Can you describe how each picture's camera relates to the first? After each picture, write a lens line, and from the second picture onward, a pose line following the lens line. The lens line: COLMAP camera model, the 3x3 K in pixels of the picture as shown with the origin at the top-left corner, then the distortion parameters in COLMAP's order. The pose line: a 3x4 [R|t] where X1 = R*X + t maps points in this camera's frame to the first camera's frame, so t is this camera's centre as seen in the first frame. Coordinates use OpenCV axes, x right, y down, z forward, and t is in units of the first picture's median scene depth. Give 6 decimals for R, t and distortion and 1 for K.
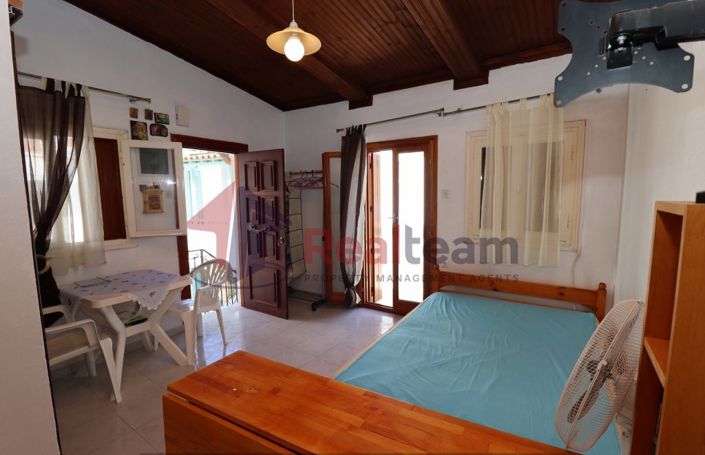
lens RADIAL K [[335.7, 0, 352.5], [0, 335.7, 227.5], [0, 0, 1]] dist [-0.018686, -0.000365]
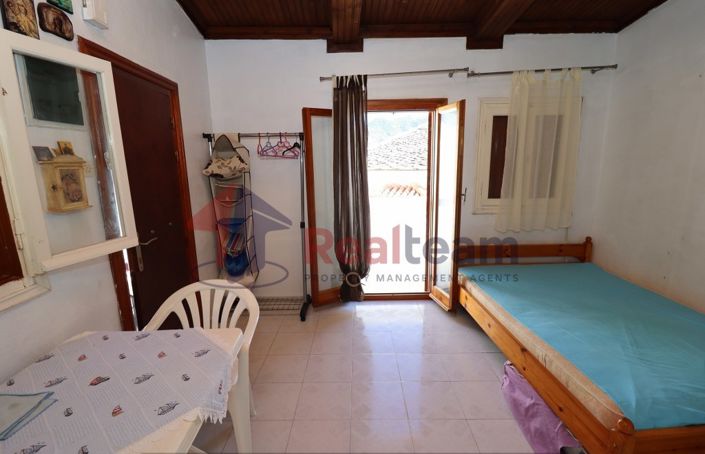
lens RADIAL K [[330.1, 0, 352.5], [0, 330.1, 227.0], [0, 0, 1]] dist [0.001317, -0.008795]
pose [[0.826709, -0.112153, 0.551339, -0.536002], [0.063737, 0.992291, 0.106280, -0.044772], [-0.559008, -0.052722, 0.827484, 0.419207]]
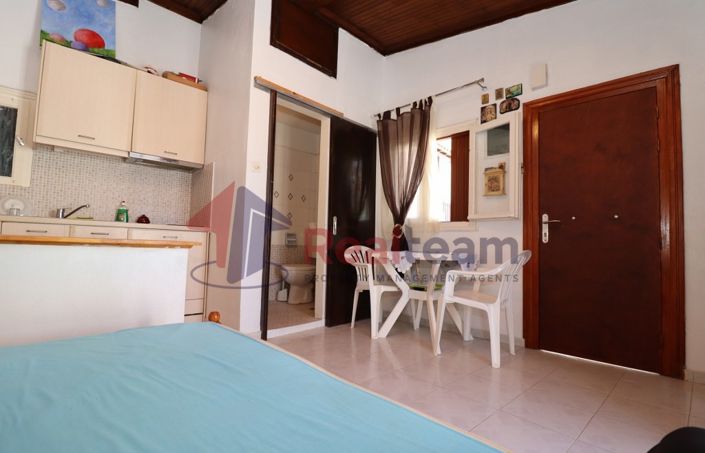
lens RADIAL K [[330.1, 0, 352.5], [0, 330.1, 226.5], [0, 0, 1]] dist [0.001317, -0.008795]
pose [[-0.221141, -0.056321, -0.973614, 0.378274], [-0.128578, 0.991300, -0.028140, 0.118448], [0.966729, 0.118963, -0.226459, 0.846166]]
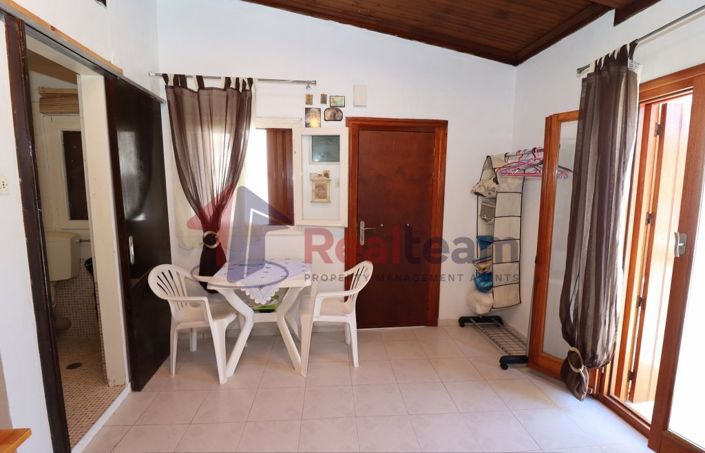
lens RADIAL K [[330.1, 0, 352.5], [0, 330.1, 226.5], [0, 0, 1]] dist [0.001317, -0.008795]
pose [[0.631713, 0.107694, -0.767686, 0.202482], [-0.093617, 0.993654, 0.062358, -0.043034], [0.769529, 0.032477, 0.637785, 0.469893]]
